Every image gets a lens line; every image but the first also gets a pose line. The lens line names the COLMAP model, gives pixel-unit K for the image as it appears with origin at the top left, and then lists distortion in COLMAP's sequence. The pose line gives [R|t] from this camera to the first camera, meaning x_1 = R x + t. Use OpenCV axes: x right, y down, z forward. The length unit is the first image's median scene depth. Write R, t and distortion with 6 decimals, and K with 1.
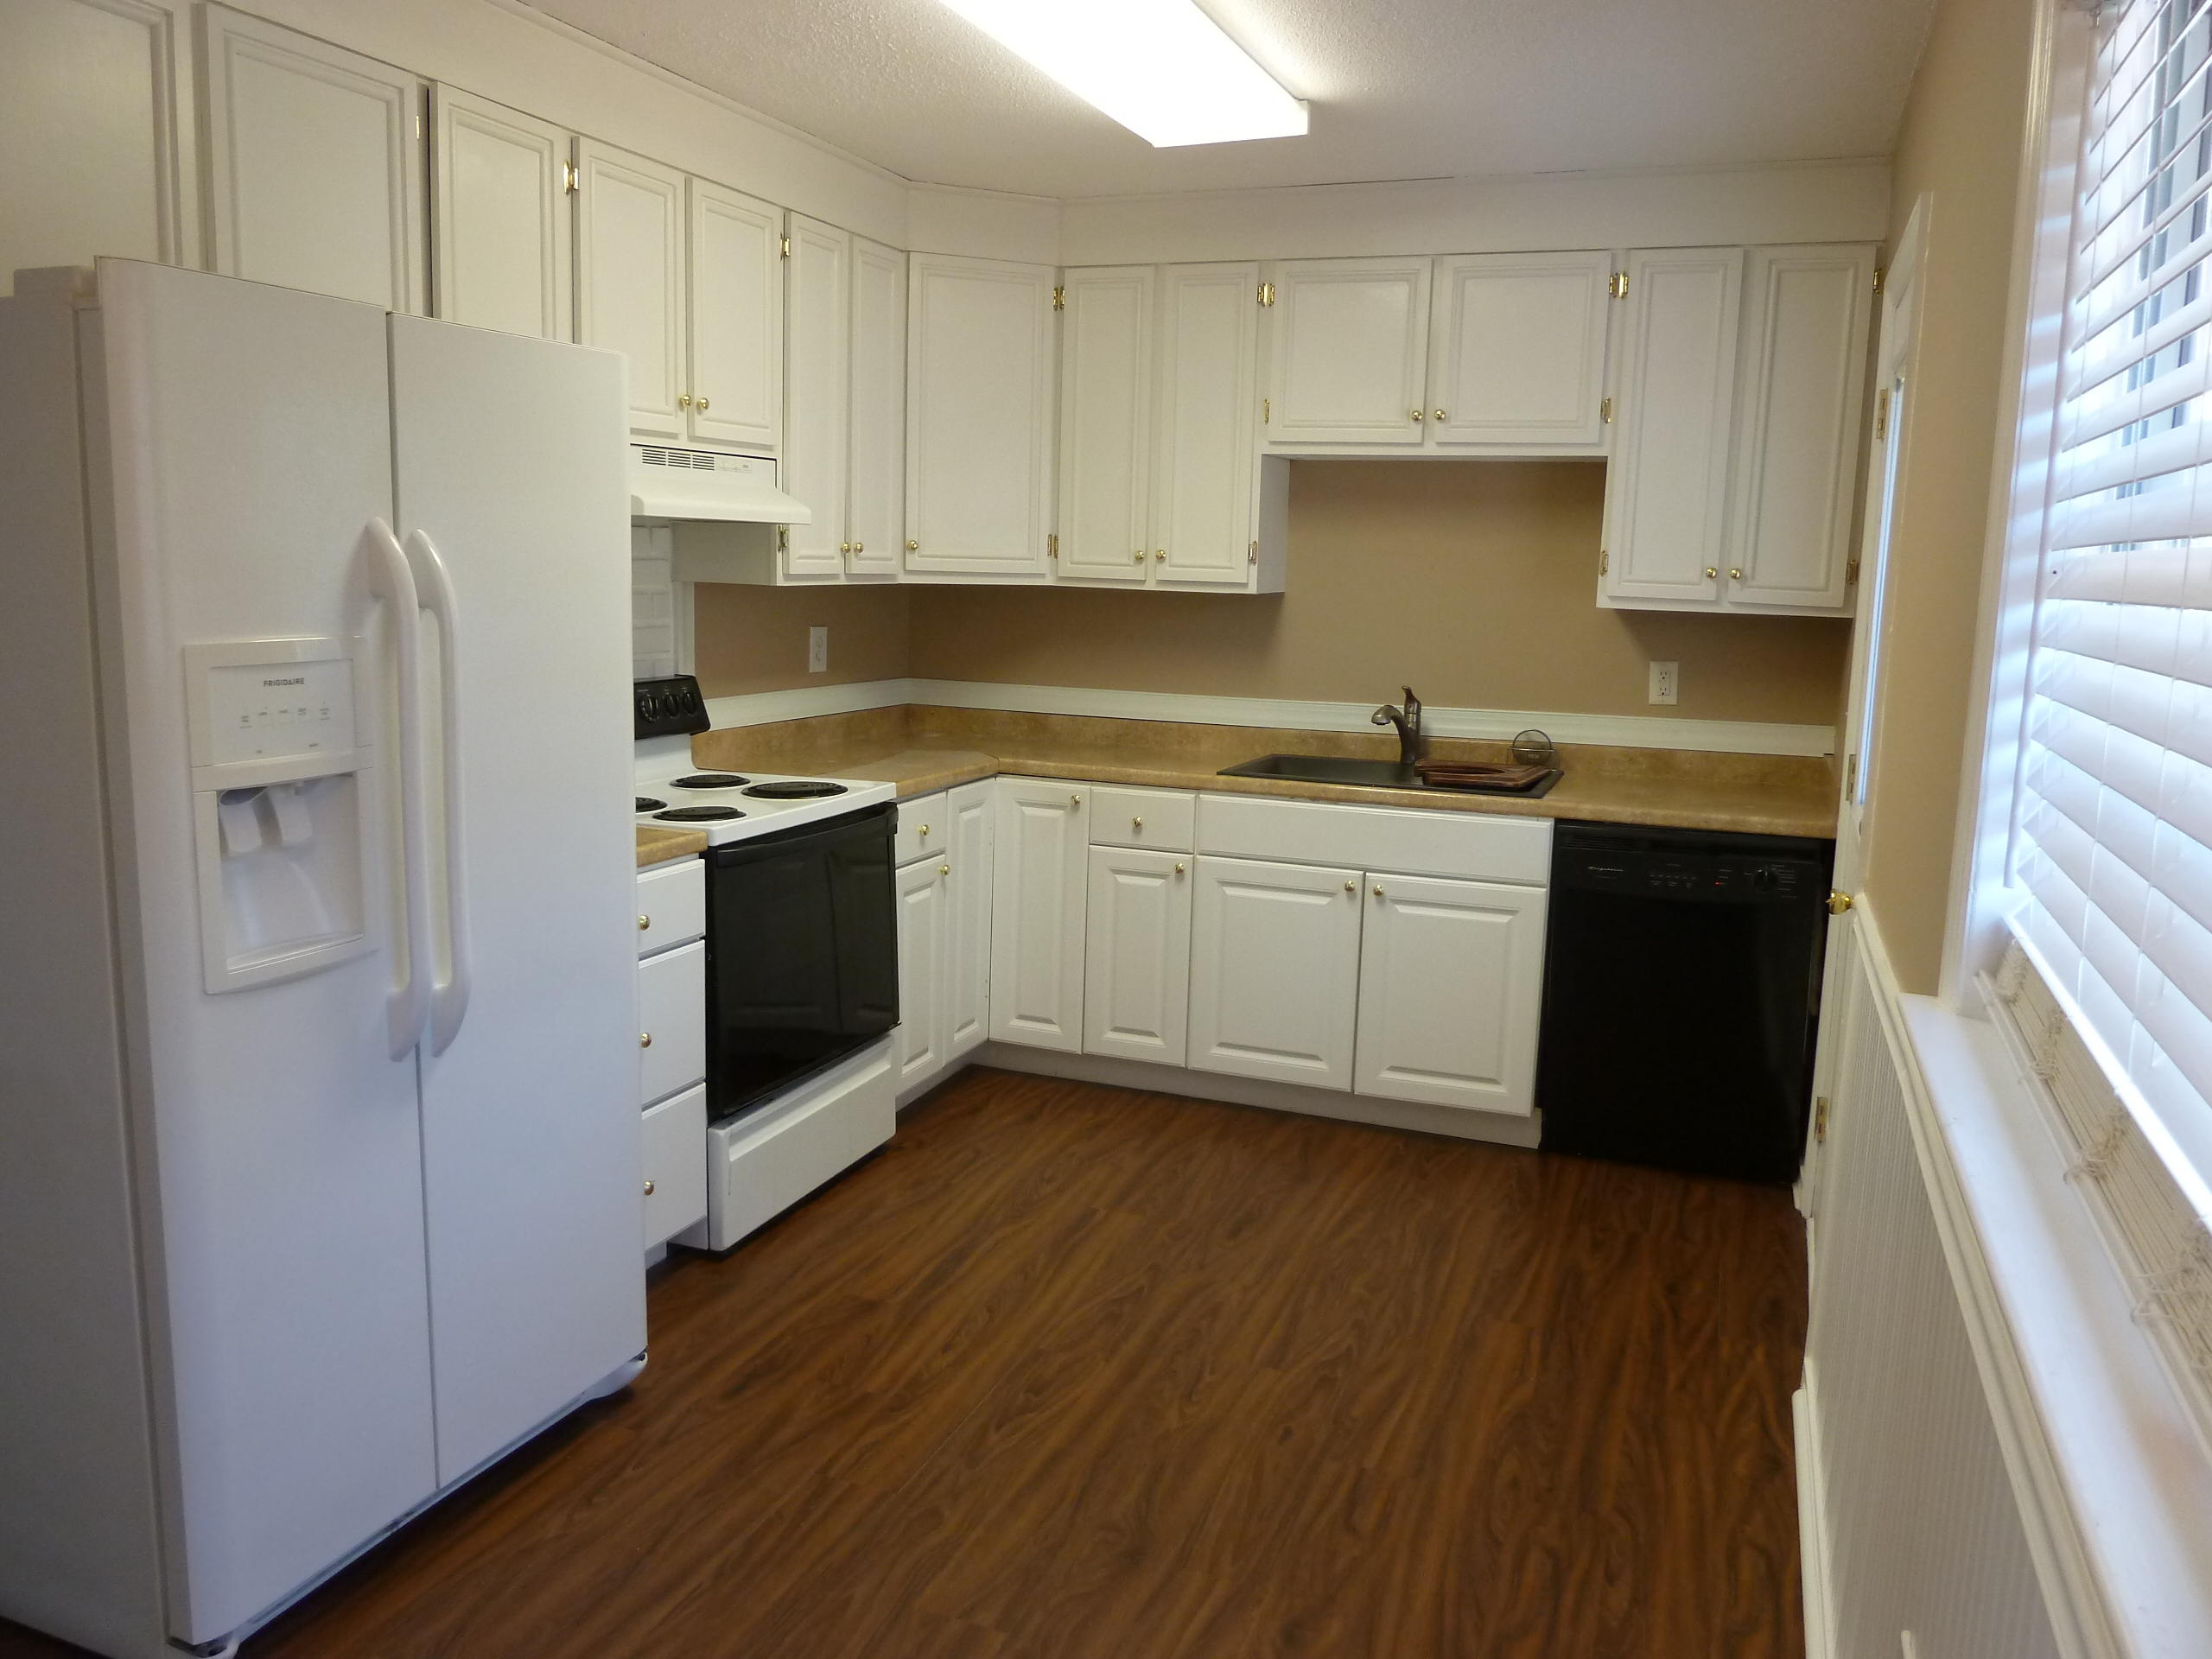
lens RADIAL K [[1650.3, 0, 1113.6], [0, 1650.3, 815.6], [0, 0, 1]] dist [-0.038335, 0.003386]
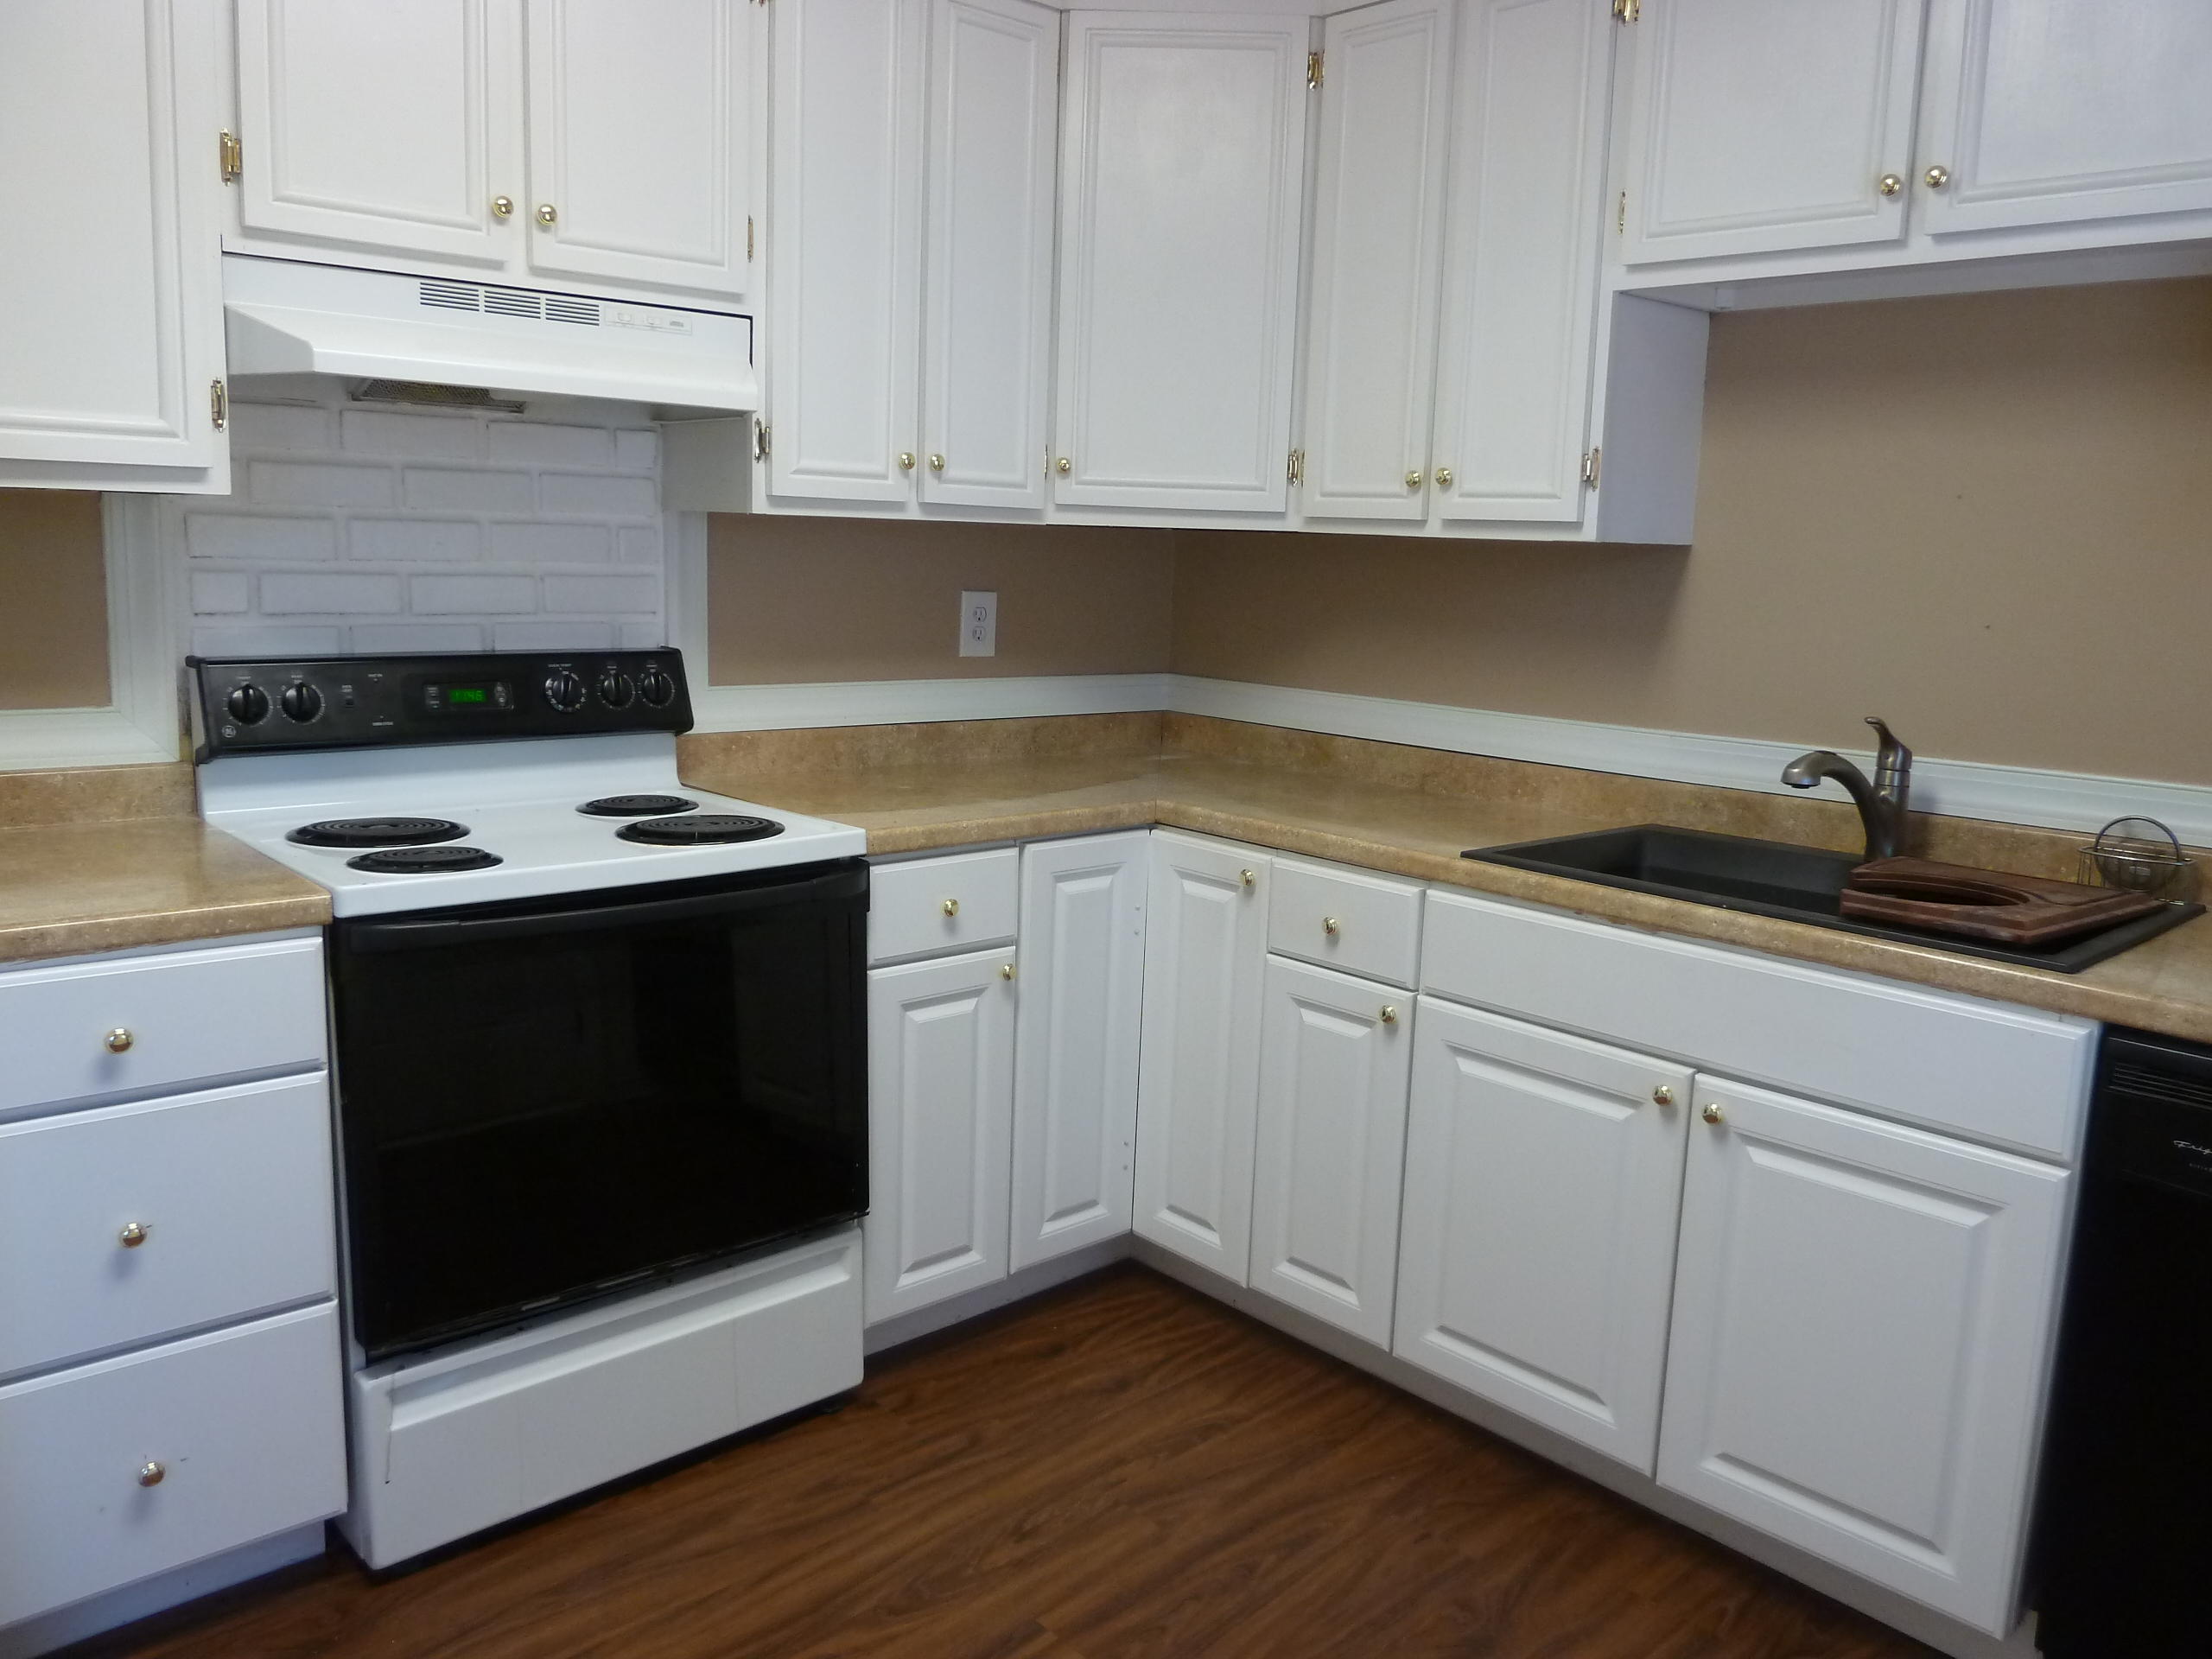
lens RADIAL K [[1650.3, 0, 1113.6], [0, 1650.3, 815.6], [0, 0, 1]] dist [-0.038335, 0.003386]
pose [[0.896527, 0.074671, -0.436650, 0.203301], [-0.078097, 0.996894, 0.010129, -0.035697], [0.436051, 0.025020, 0.899574, 0.450243]]
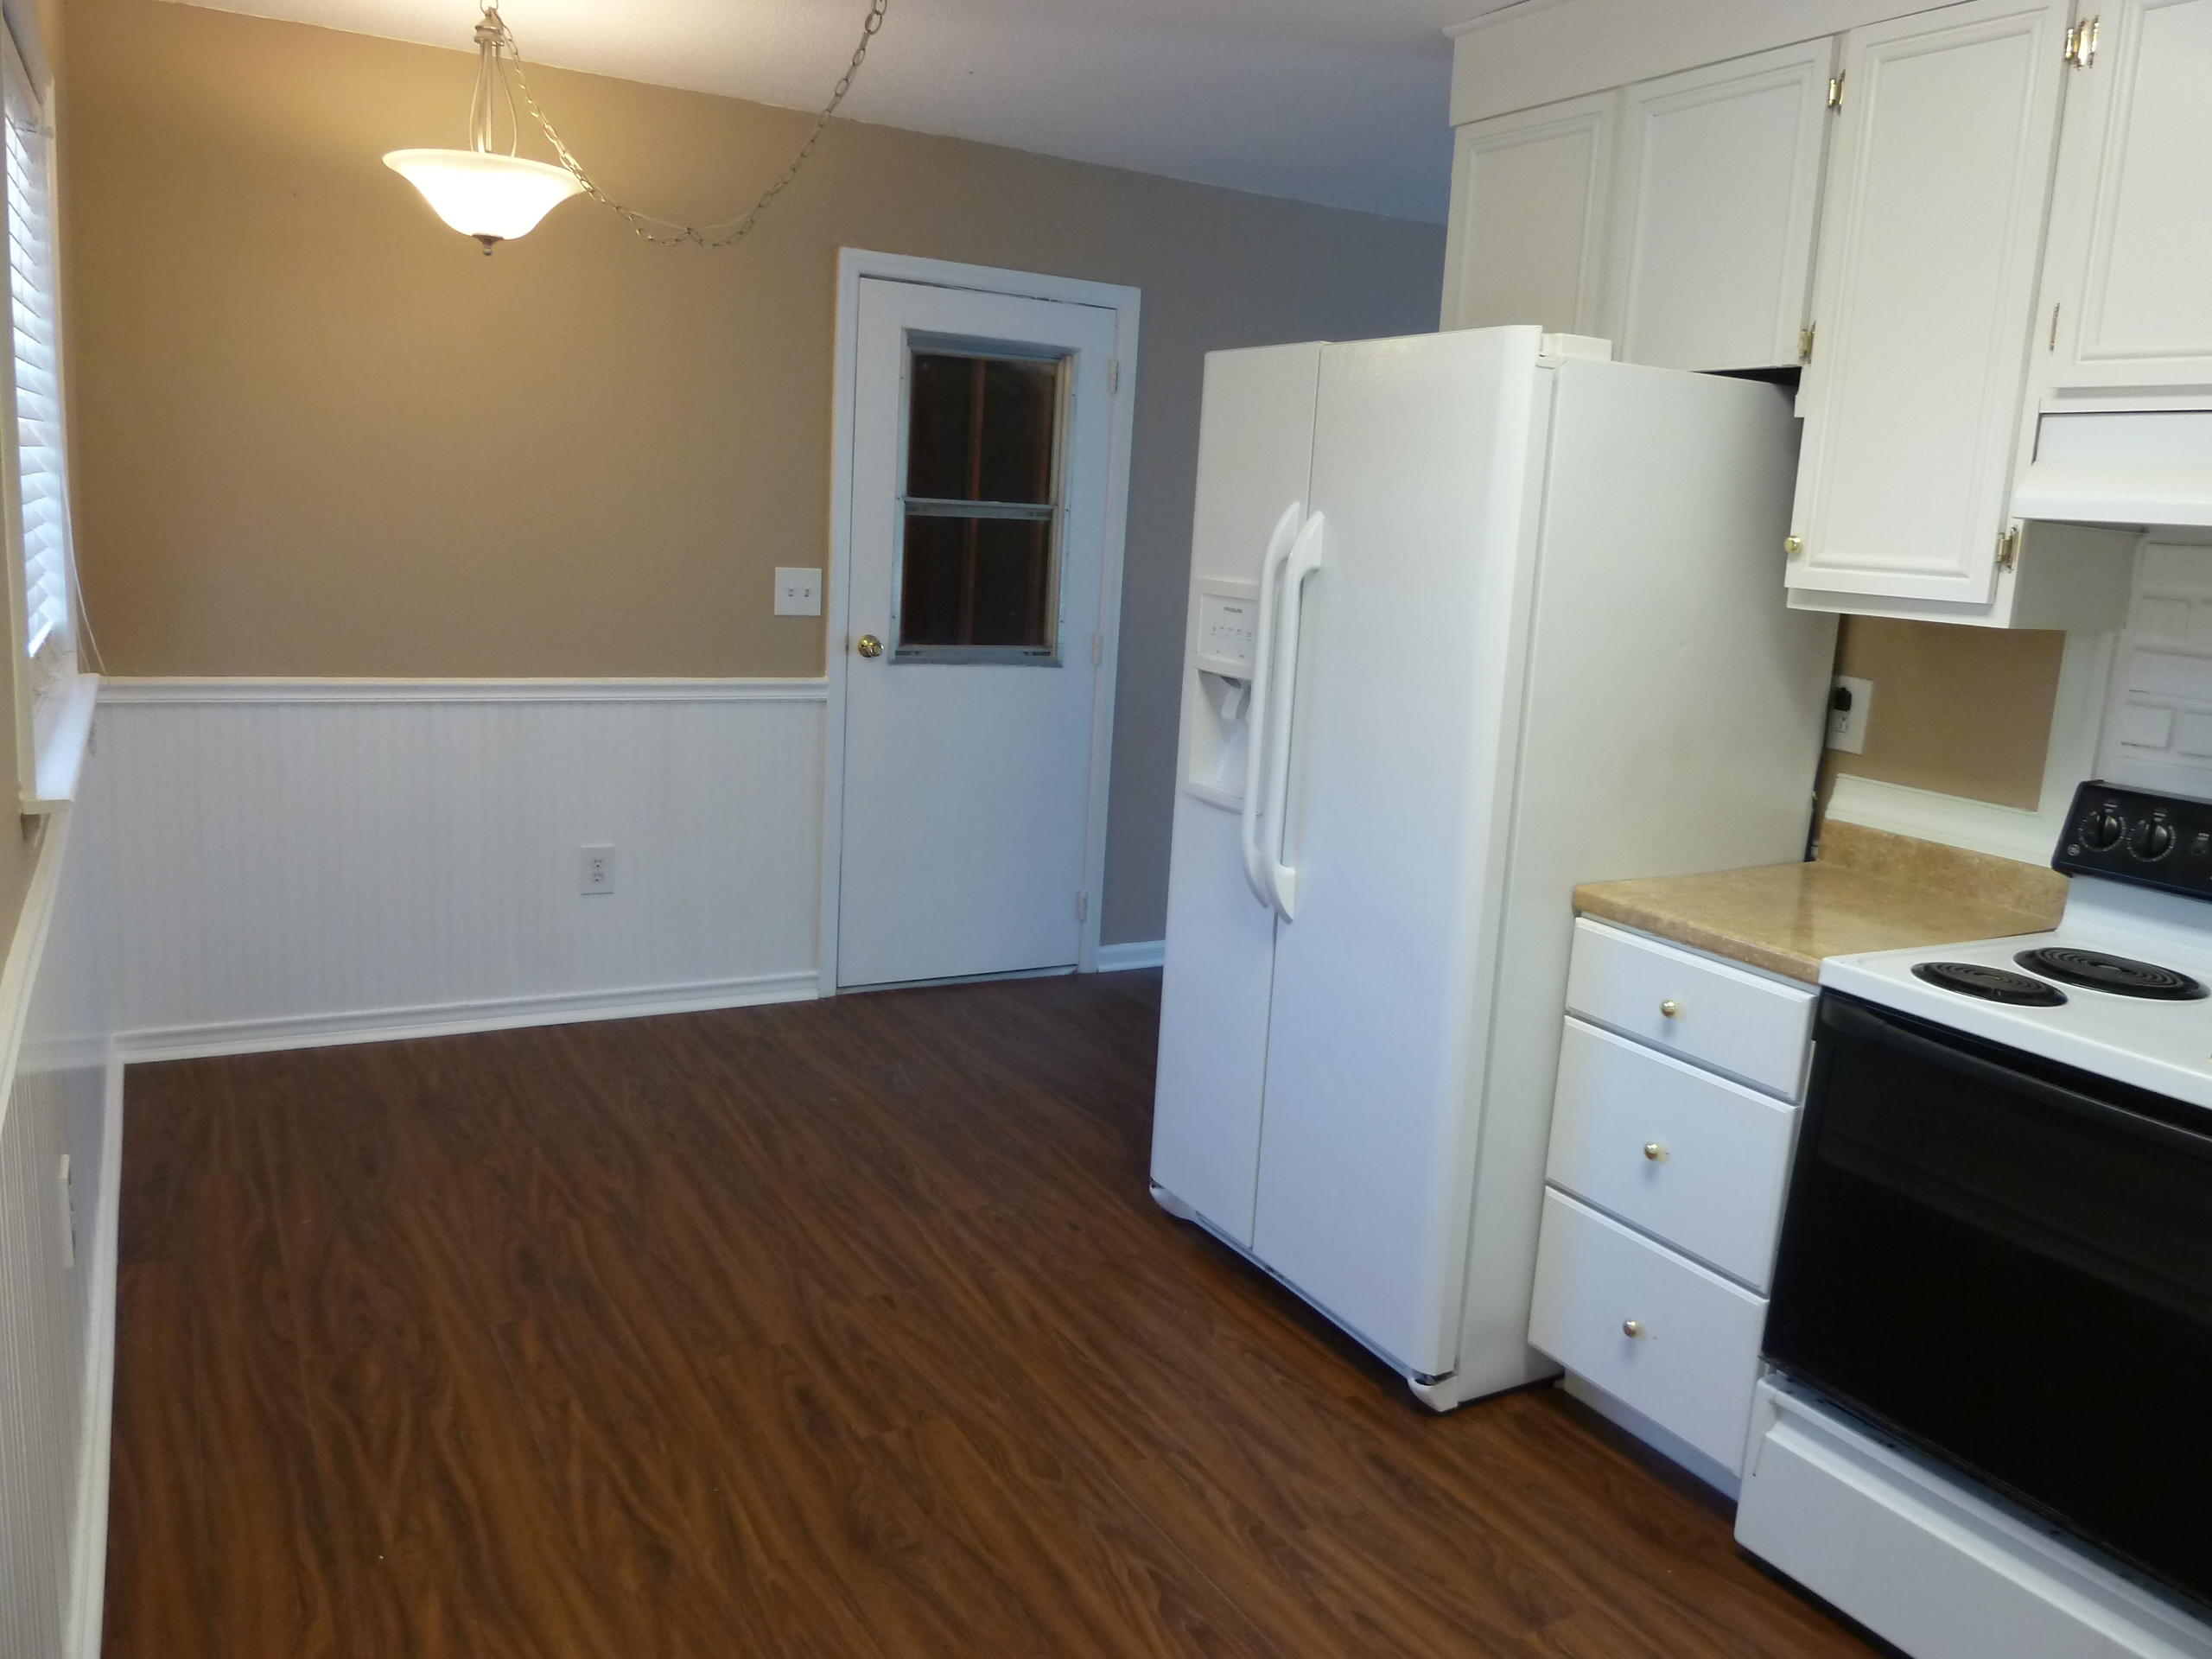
lens RADIAL K [[1650.3, 0, 1113.6], [0, 1650.3, 815.6], [0, 0, 1]] dist [-0.038335, 0.003386]
pose [[-0.626803, 0.080489, -0.775009, 0.360522], [-0.194037, 0.947191, 0.255303, -0.127806], [0.754630, 0.310405, -0.578084, 0.880234]]
